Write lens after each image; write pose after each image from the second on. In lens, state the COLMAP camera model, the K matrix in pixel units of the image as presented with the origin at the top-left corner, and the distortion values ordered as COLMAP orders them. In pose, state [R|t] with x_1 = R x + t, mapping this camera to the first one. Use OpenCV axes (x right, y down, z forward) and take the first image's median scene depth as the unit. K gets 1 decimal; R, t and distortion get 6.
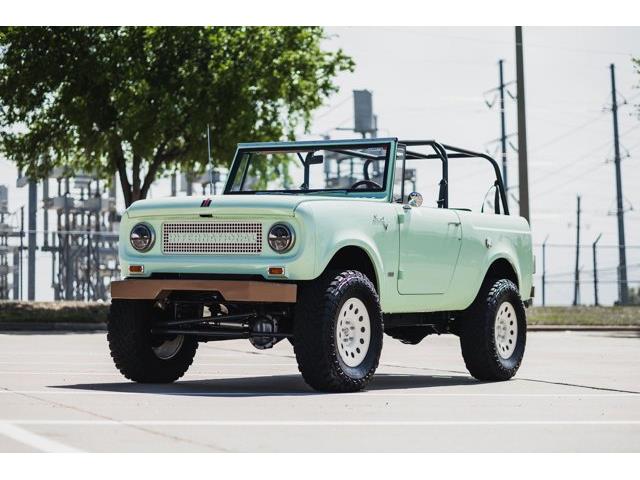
lens RADIAL K [[1491.4, 0, 318.6], [0, 1491.4, 241.1], [0, 0, 1]] dist [-0.094927, 0.000000]
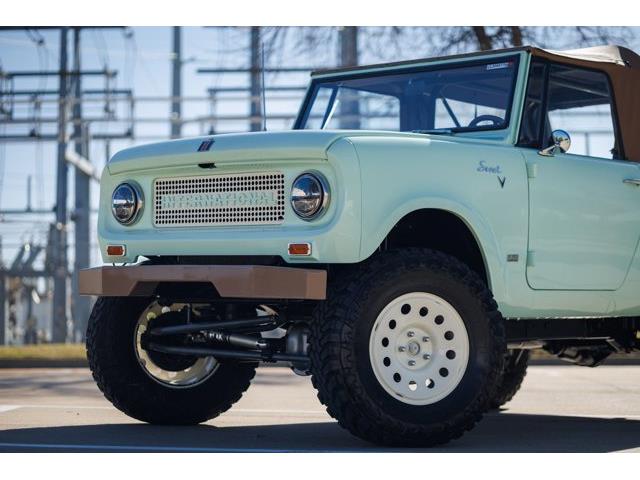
lens RADIAL K [[1491.4, 0, 319.3], [0, 1491.4, 239.3], [0, 0, 1]] dist [-0.094927, 0.000000]
pose [[0.978133, -0.008950, -0.207787, 0.104325], [0.006555, 0.999904, -0.012212, 0.022761], [0.207876, 0.010583, 0.978098, 0.387218]]
